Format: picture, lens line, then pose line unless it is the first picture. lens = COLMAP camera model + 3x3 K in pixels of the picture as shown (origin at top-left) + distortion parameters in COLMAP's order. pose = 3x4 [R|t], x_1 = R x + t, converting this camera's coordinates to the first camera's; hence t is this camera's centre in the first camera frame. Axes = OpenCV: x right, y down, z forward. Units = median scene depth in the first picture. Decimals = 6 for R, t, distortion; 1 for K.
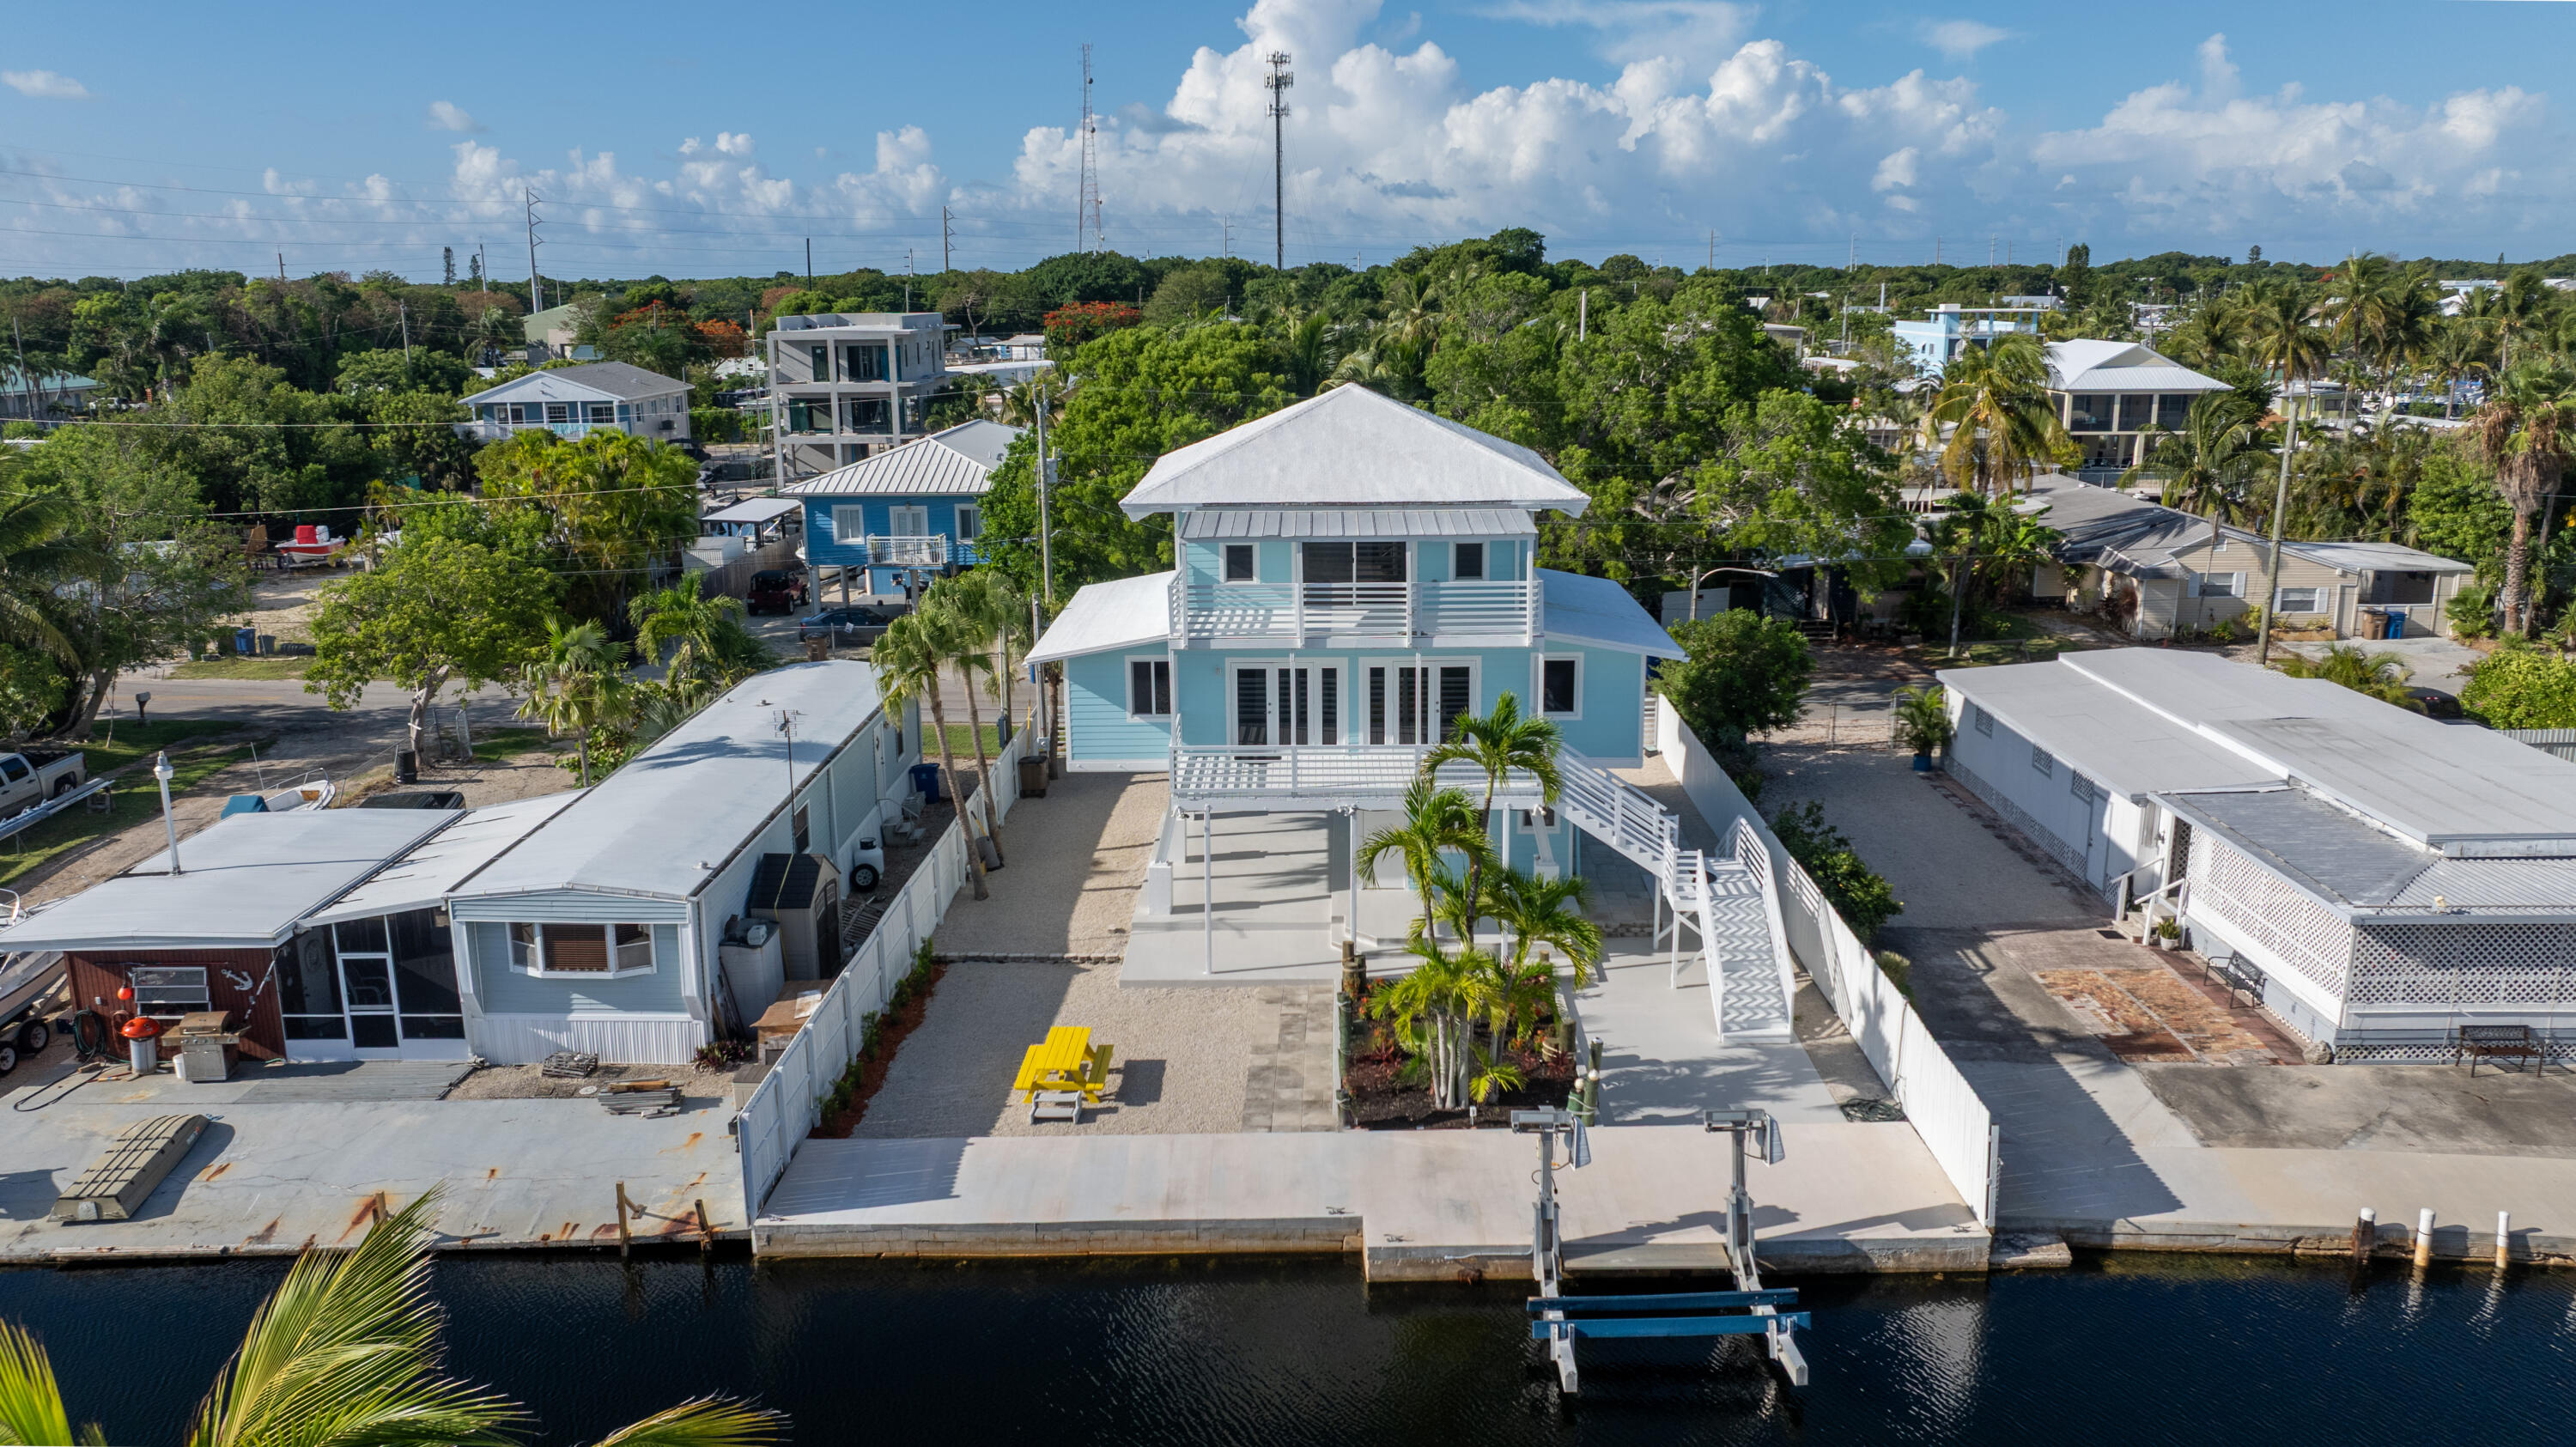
lens RADIAL K [[1870.1, 0, 1299.3], [0, 1870.1, 710.0], [0, 0, 1]] dist [-0.011187, 0.005324]
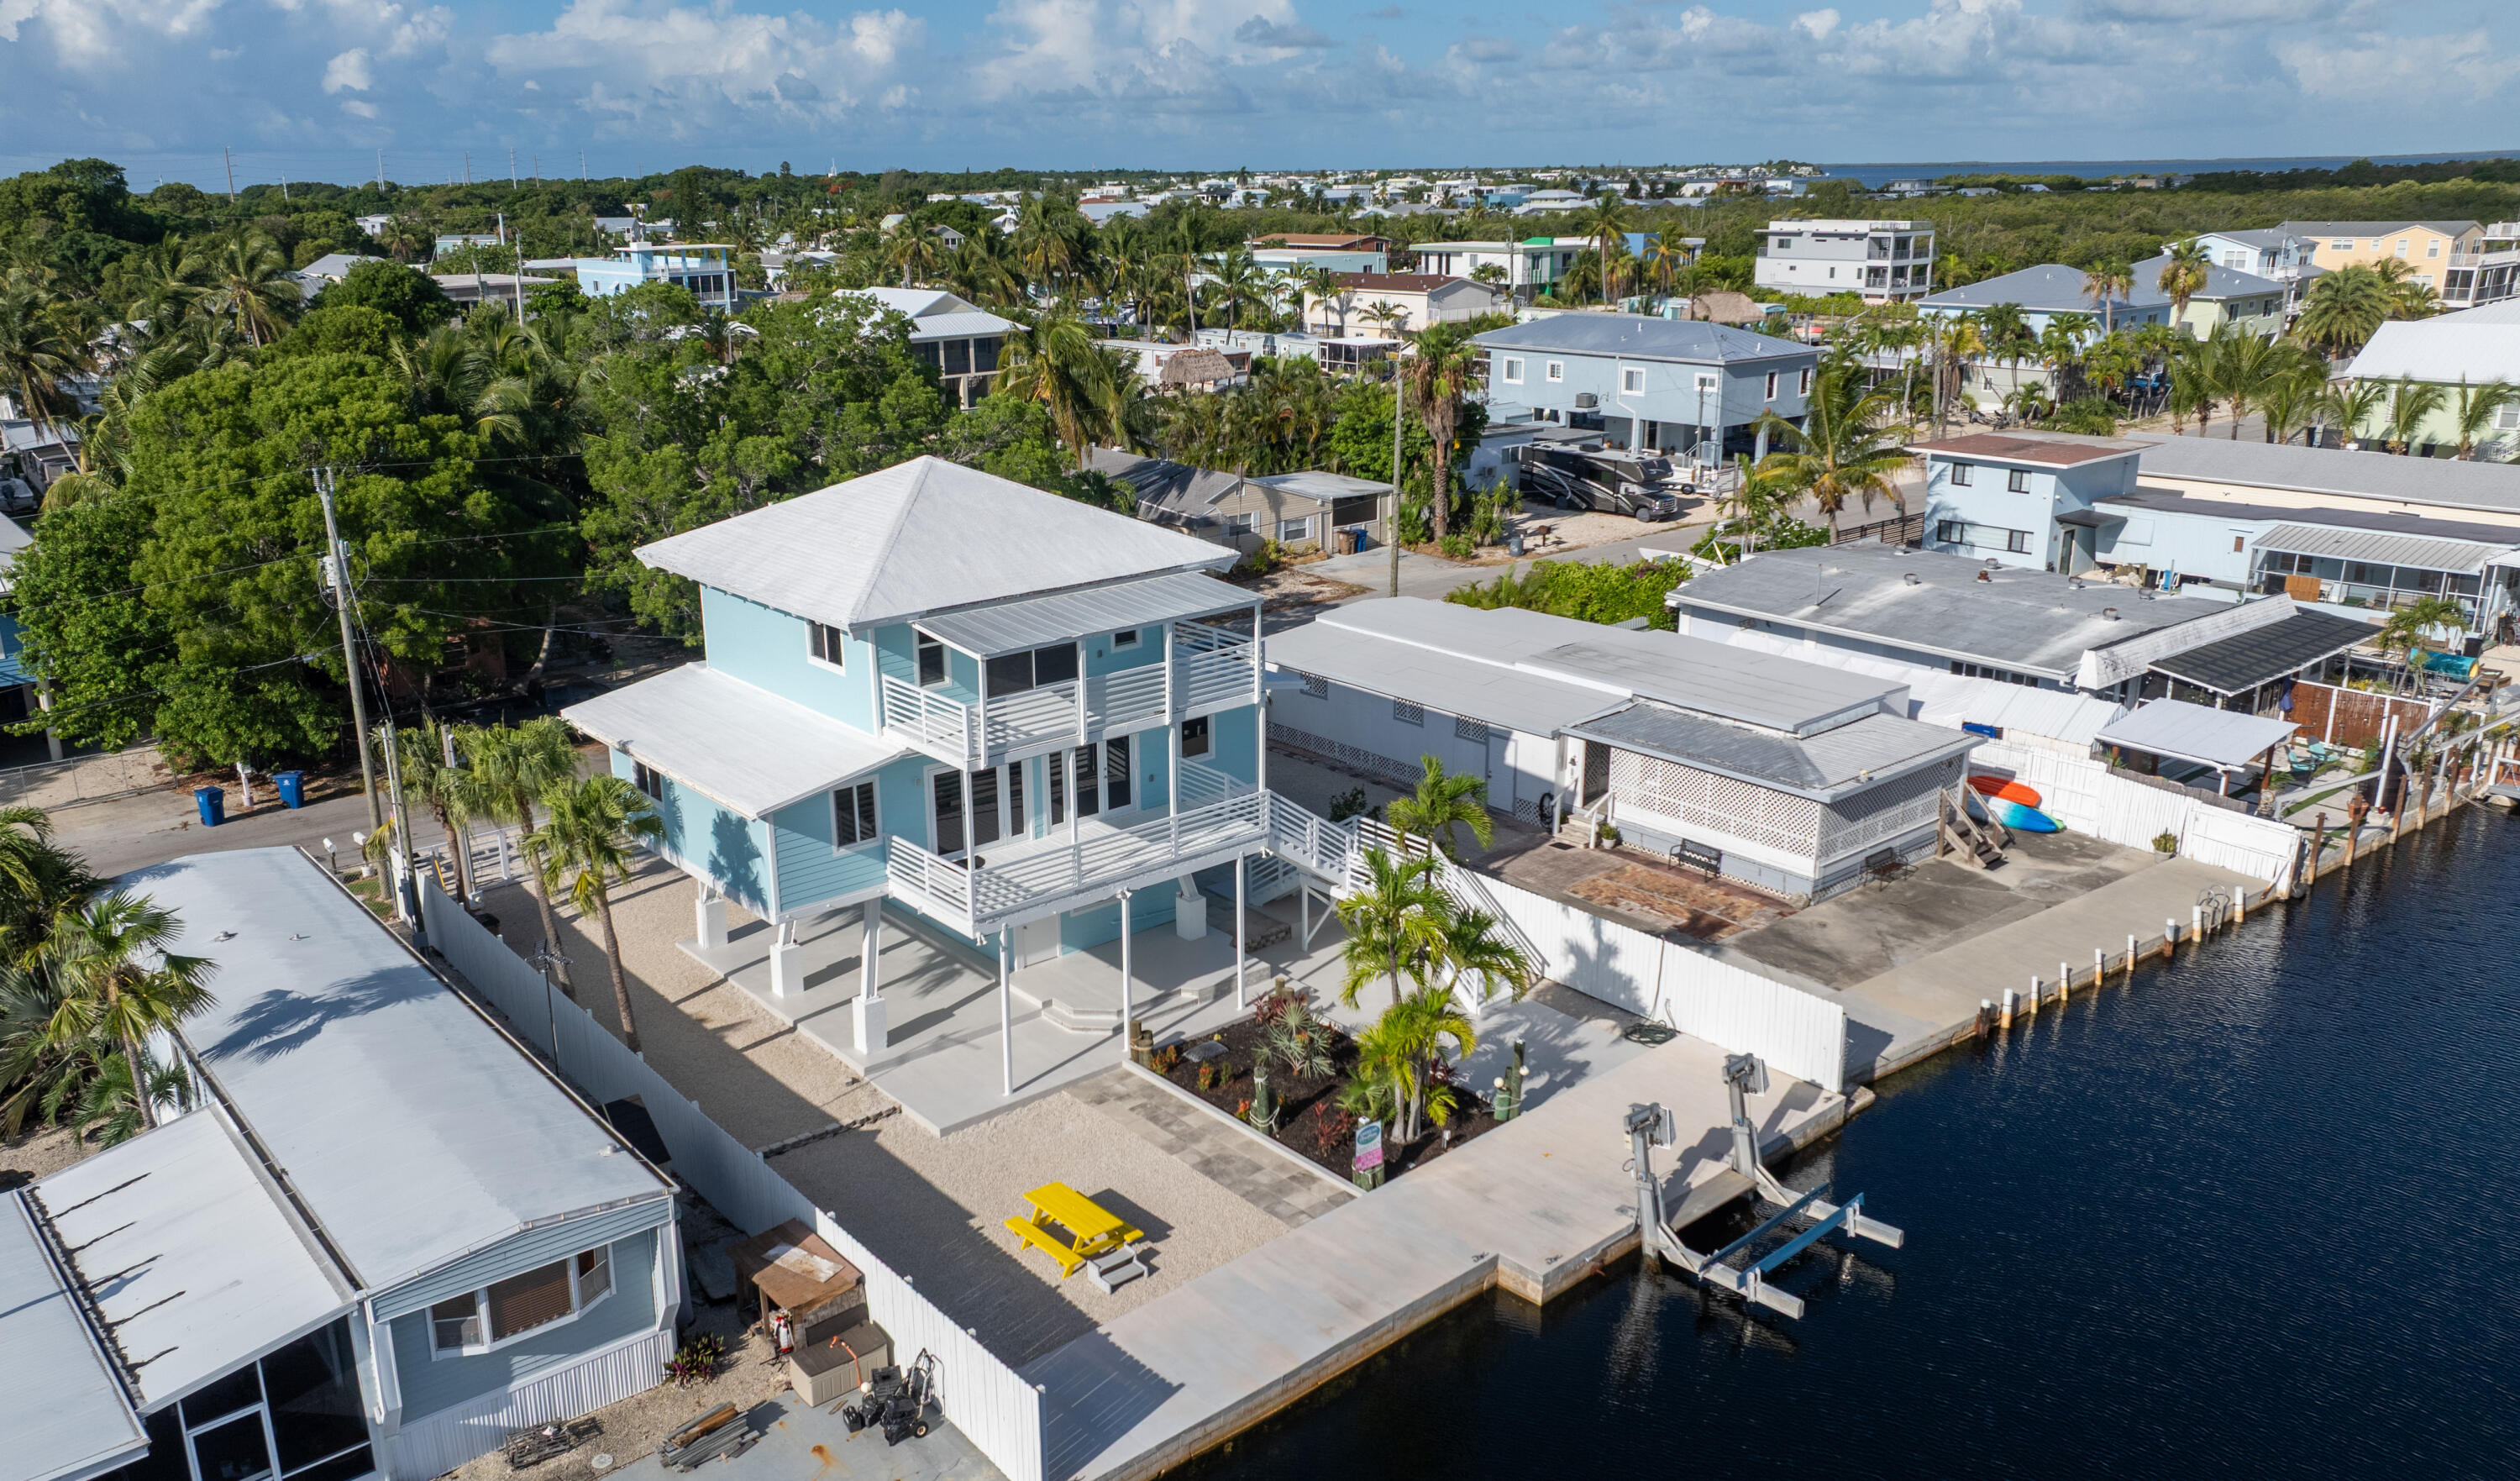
lens RADIAL K [[1891.2, 0, 1255.2], [0, 1891.2, 749.6], [0, 0, 1]] dist [0.004282, -0.004907]
pose [[0.764378, -0.189619, 0.616255, -0.493044], [0.153354, 0.981817, 0.111887, -0.116837], [-0.626266, 0.008981, 0.779558, 0.151251]]
